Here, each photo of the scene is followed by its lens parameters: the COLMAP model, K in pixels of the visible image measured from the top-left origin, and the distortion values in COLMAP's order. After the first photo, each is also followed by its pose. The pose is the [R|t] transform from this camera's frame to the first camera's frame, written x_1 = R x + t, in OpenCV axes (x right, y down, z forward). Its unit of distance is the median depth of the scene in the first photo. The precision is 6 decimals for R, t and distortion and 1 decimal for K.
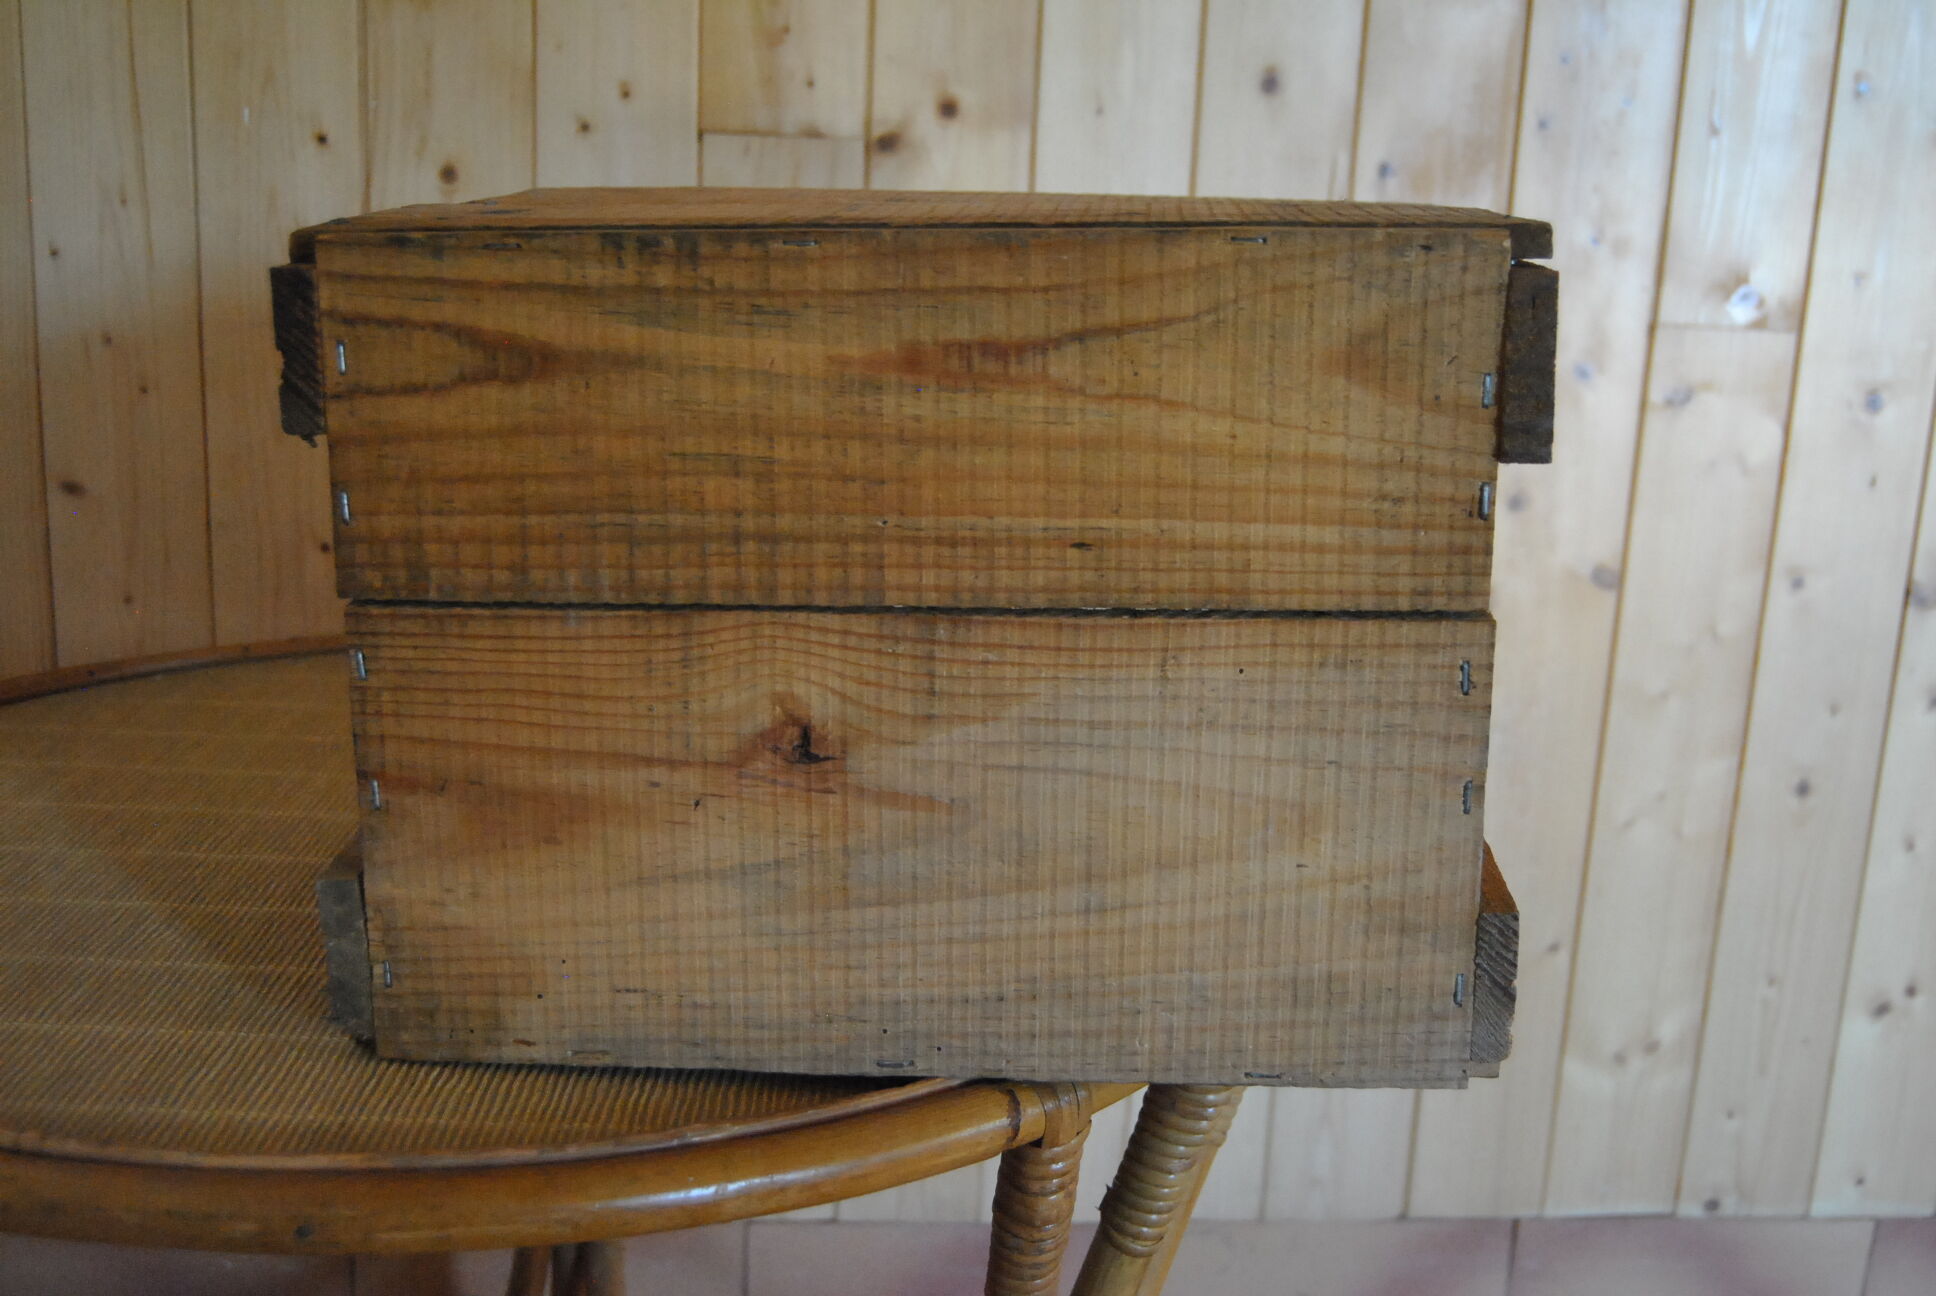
lens RADIAL K [[2174.9, 0, 977.4], [0, 2174.9, 624.3], [0, 0, 1]] dist [-0.047011, 0.000000]
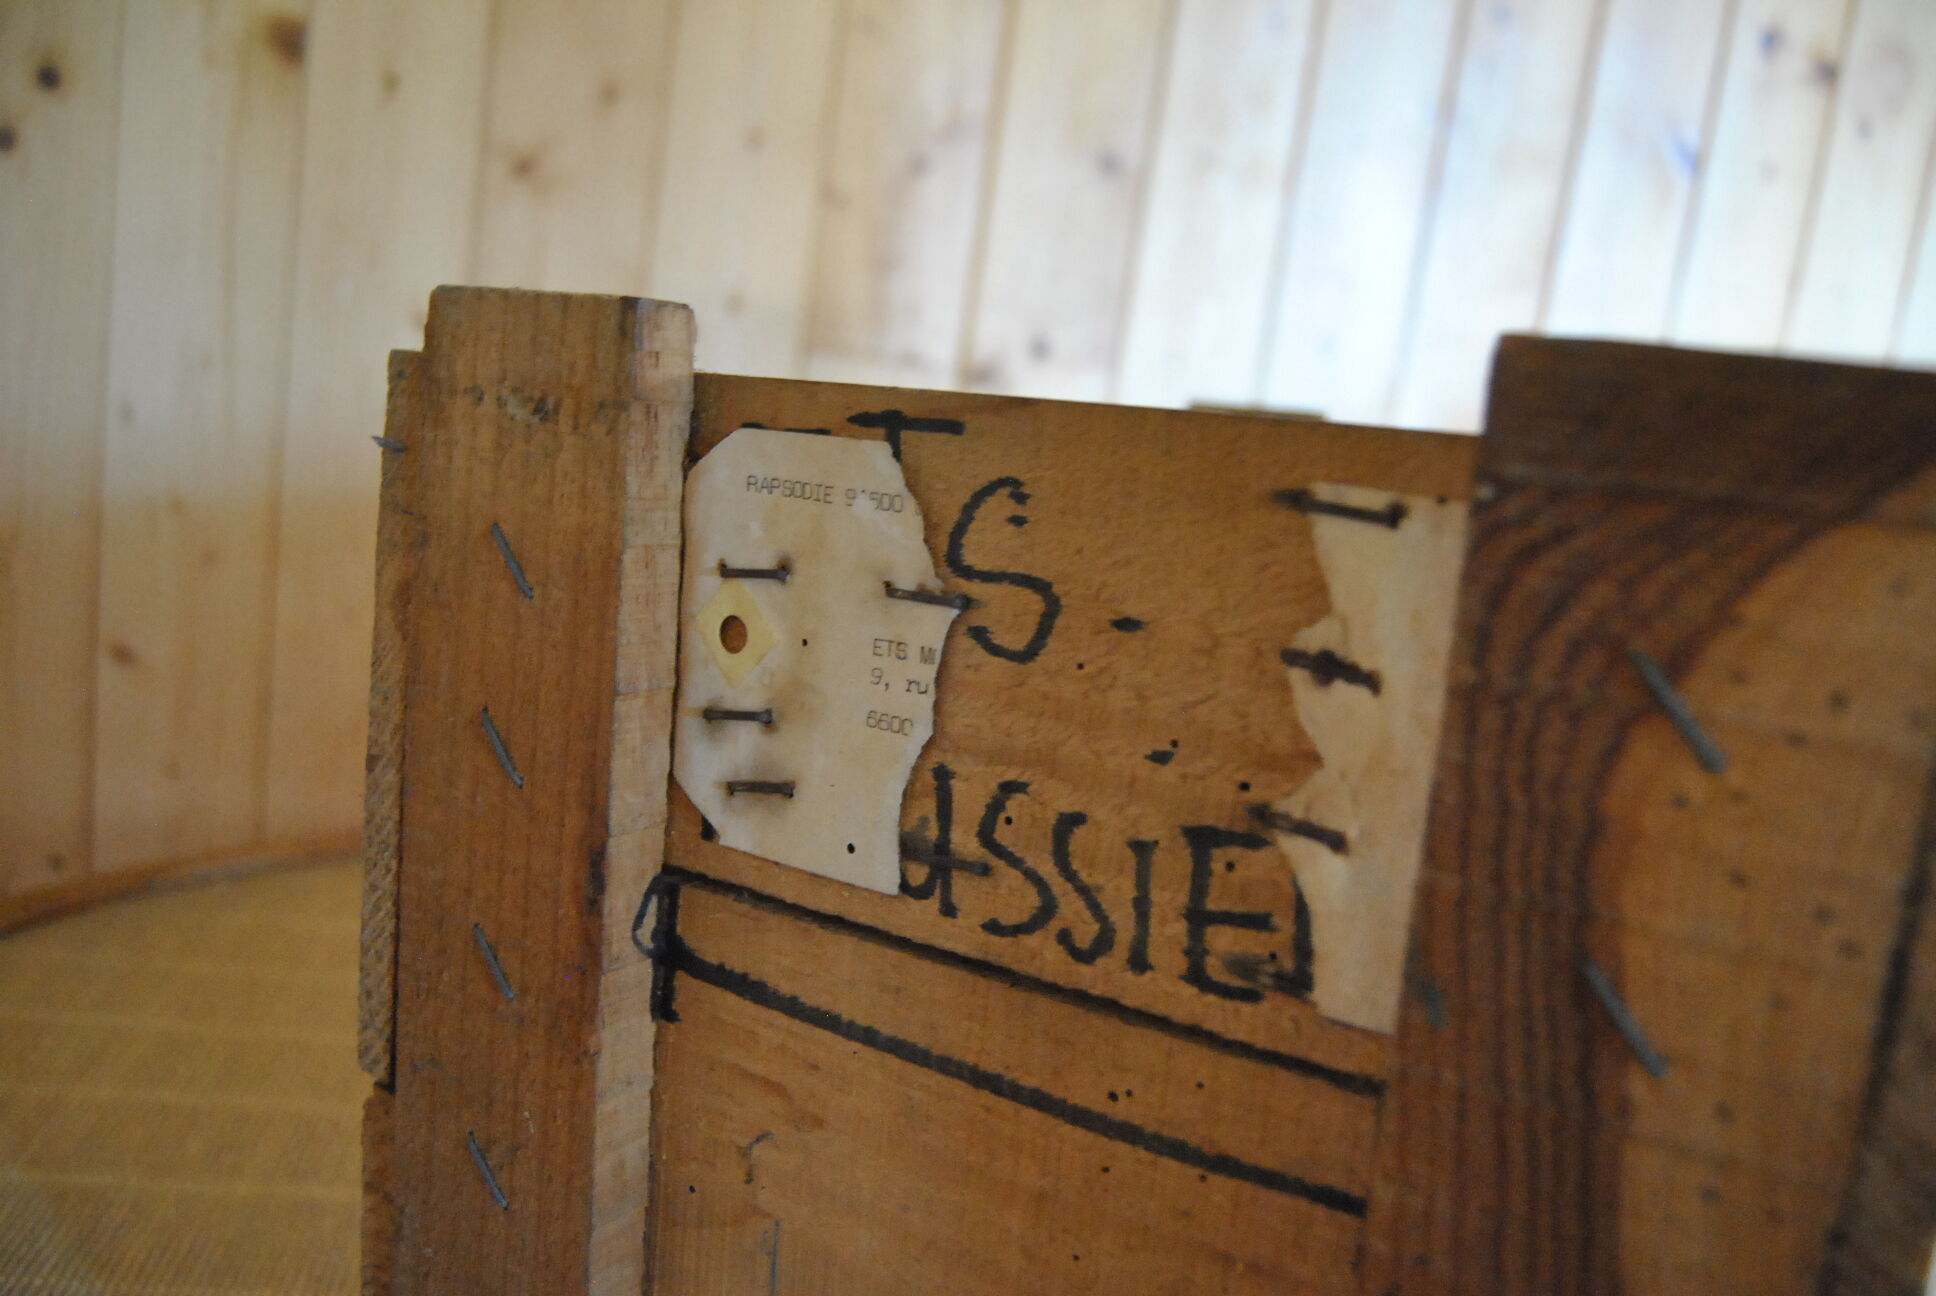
lens RADIAL K [[1439.5, 0, 920.9], [0, 1439.5, 631.2], [0, 0, 1]] dist [-0.078474, 0.019267]
pose [[0.985945, 0.061782, 0.155225, -0.166491], [-0.055128, 0.997381, -0.046817, -0.063861], [-0.157711, 0.037602, 0.986769, 0.319974]]
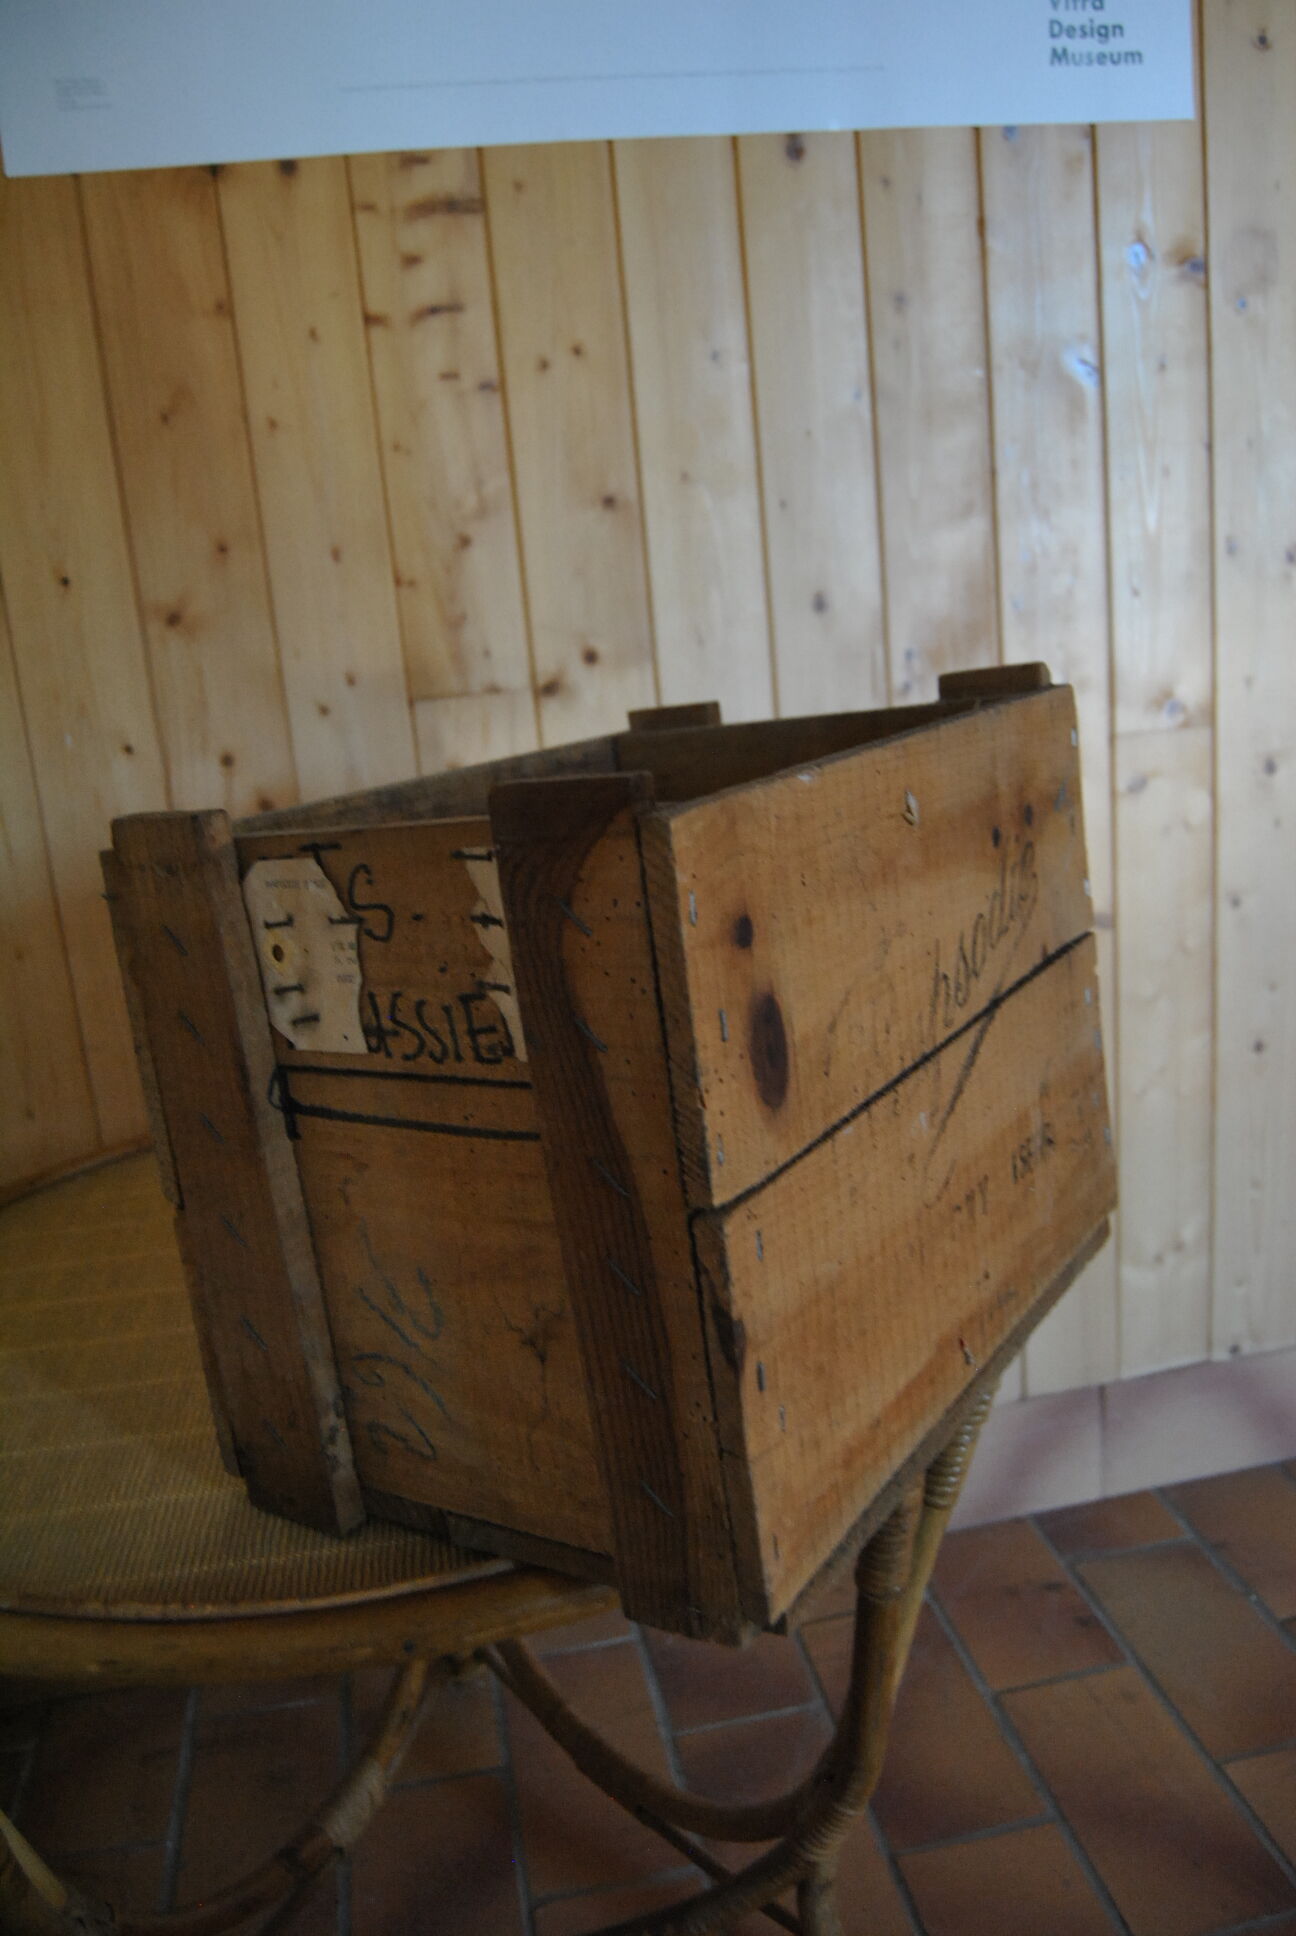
lens RADIAL K [[1592.4, 0, 633.1], [0, 1592.4, 957.0], [0, 0, 1]] dist [-0.077627, 0.022310]
pose [[0.985370, -0.156516, 0.067442, -0.081998], [0.156388, 0.987669, 0.007213, -0.056389], [-0.067740, 0.003440, 0.997697, 0.015411]]
